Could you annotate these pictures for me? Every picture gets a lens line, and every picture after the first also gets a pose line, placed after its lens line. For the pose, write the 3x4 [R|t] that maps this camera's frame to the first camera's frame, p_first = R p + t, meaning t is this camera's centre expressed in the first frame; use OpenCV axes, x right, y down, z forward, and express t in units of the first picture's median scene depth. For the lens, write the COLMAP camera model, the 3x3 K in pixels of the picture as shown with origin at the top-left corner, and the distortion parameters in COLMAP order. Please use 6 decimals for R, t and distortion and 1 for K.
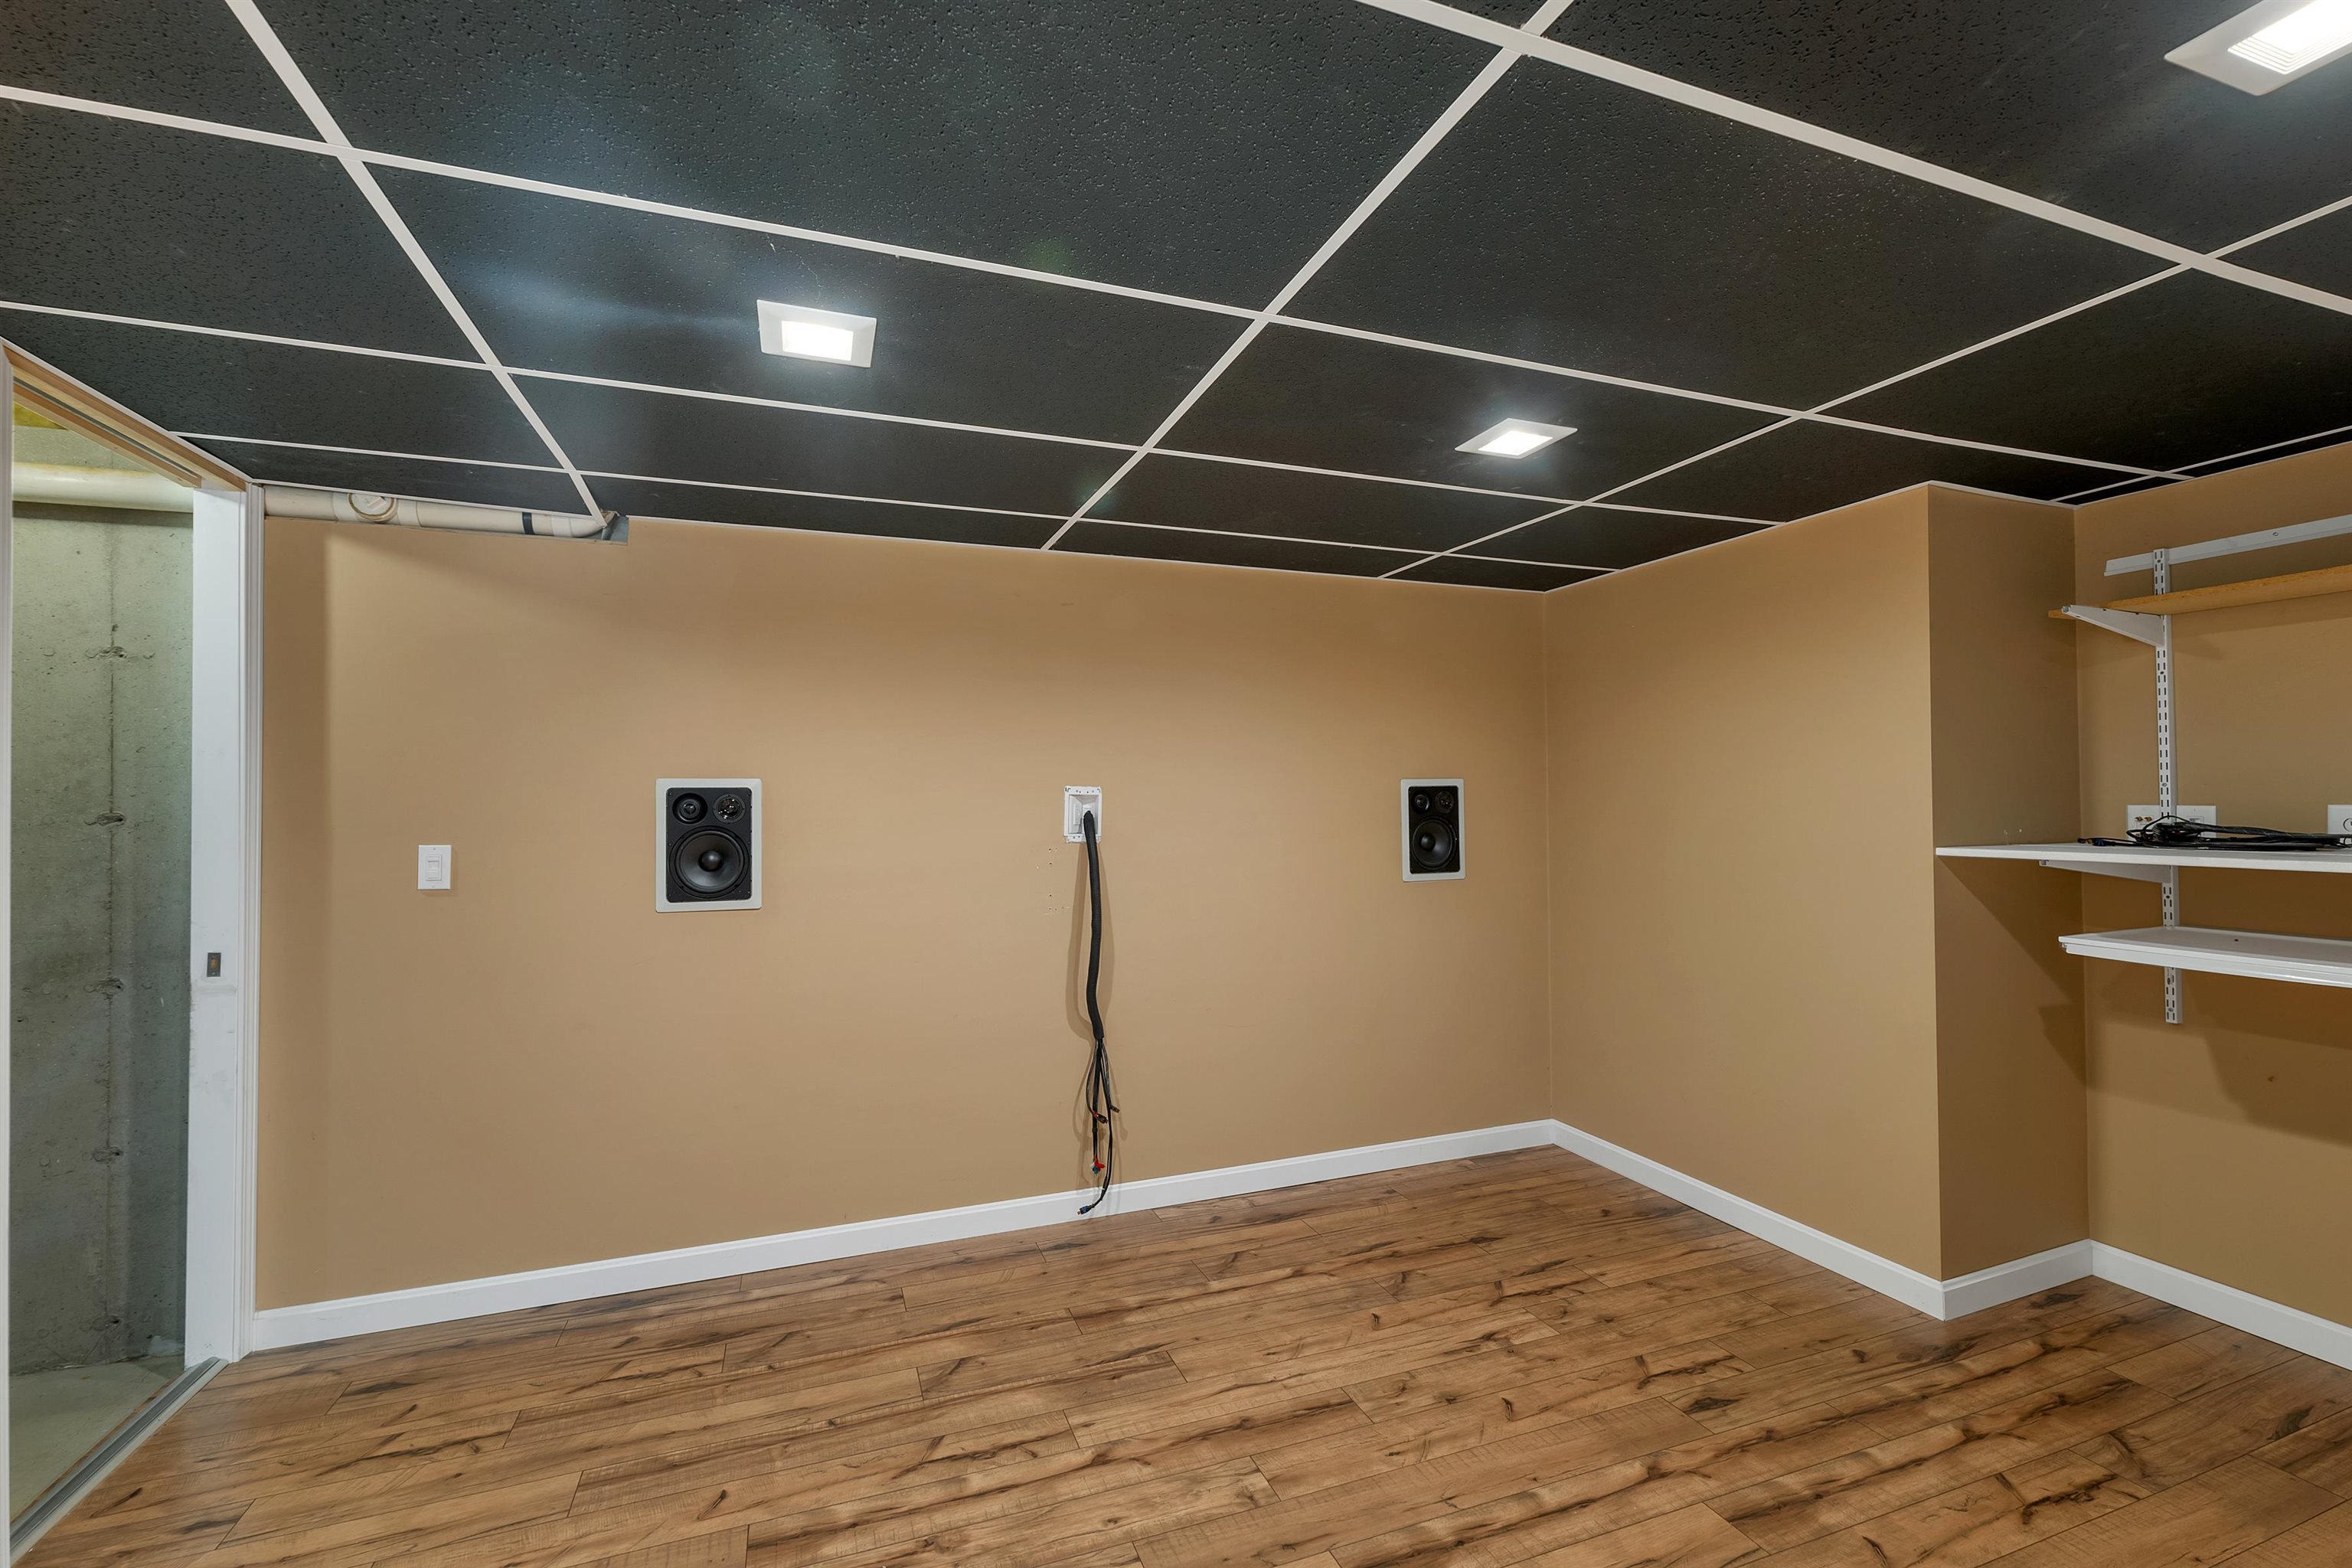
lens RADIAL K [[974.0, 0, 1171.0], [0, 974.0, 770.3], [0, 0, 1]] dist [-0.001029, -0.000205]
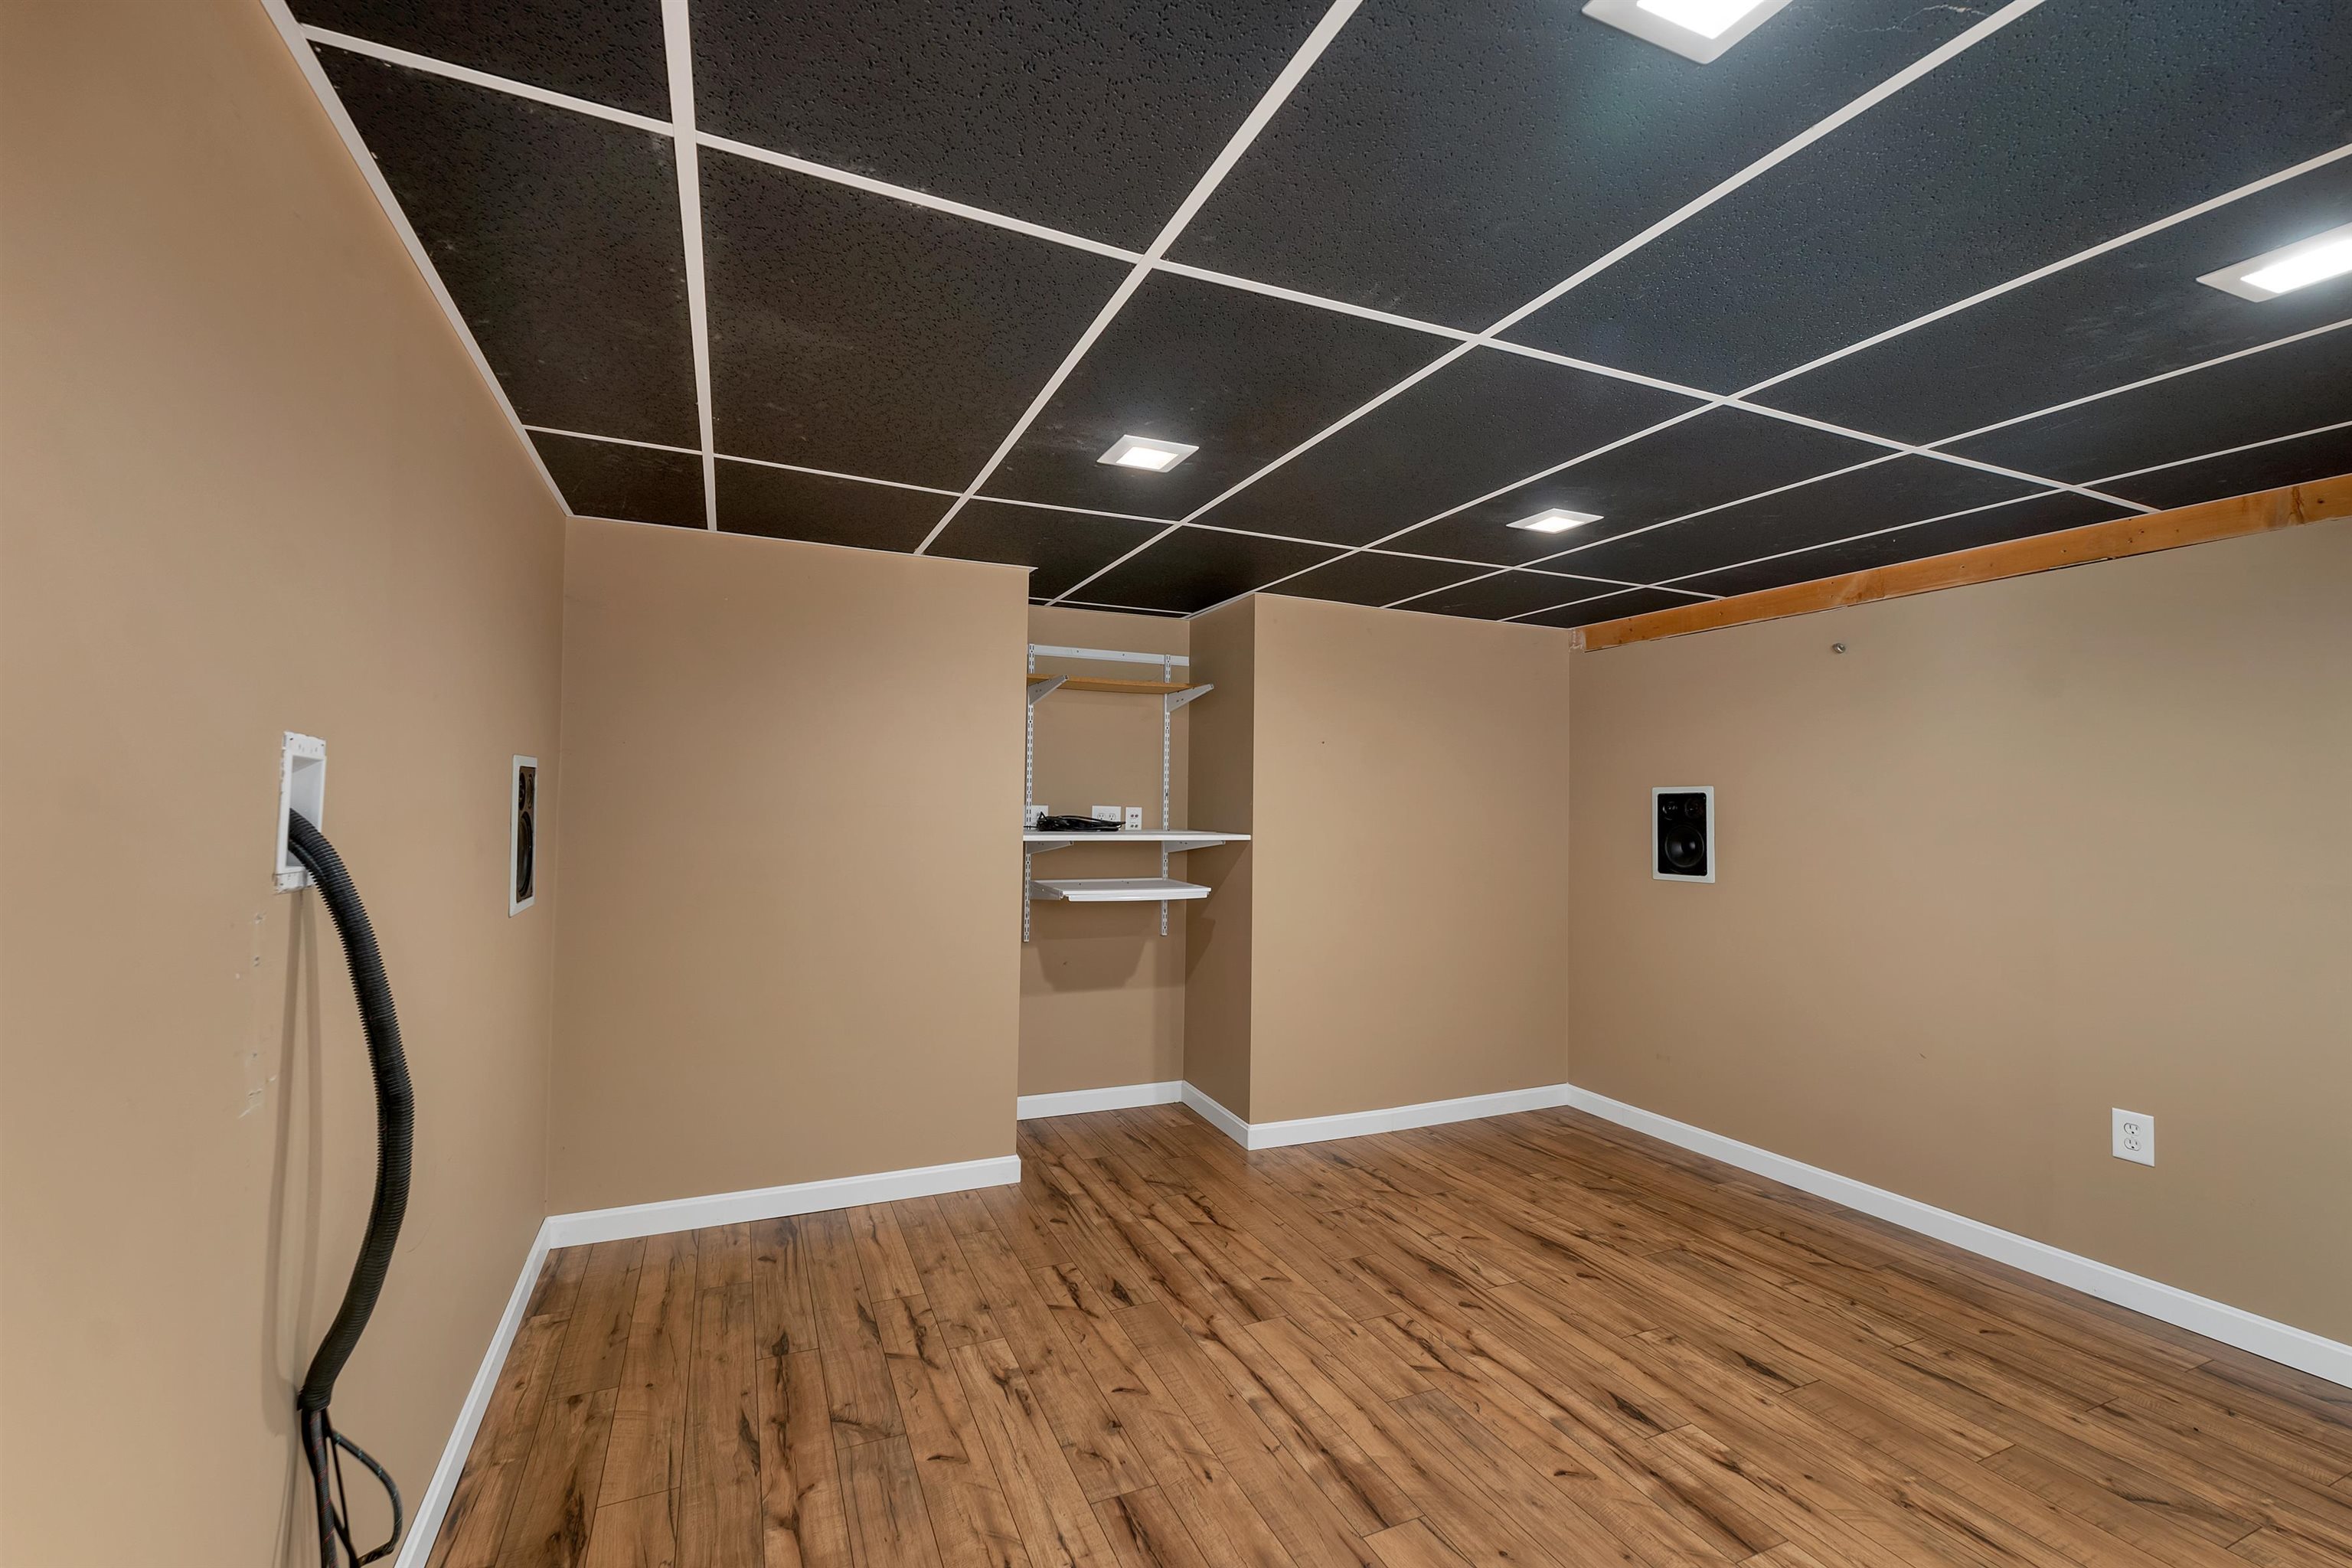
lens RADIAL K [[1014.8, 0, 1180.0], [0, 1014.8, 755.9], [0, 0, 1]] dist [-0.000722, -0.000146]
pose [[-0.069053, 0.051275, 0.996294, -0.655789], [-0.043709, 0.997564, -0.054370, 0.058612], [-0.996655, -0.047301, -0.066644, 0.955399]]
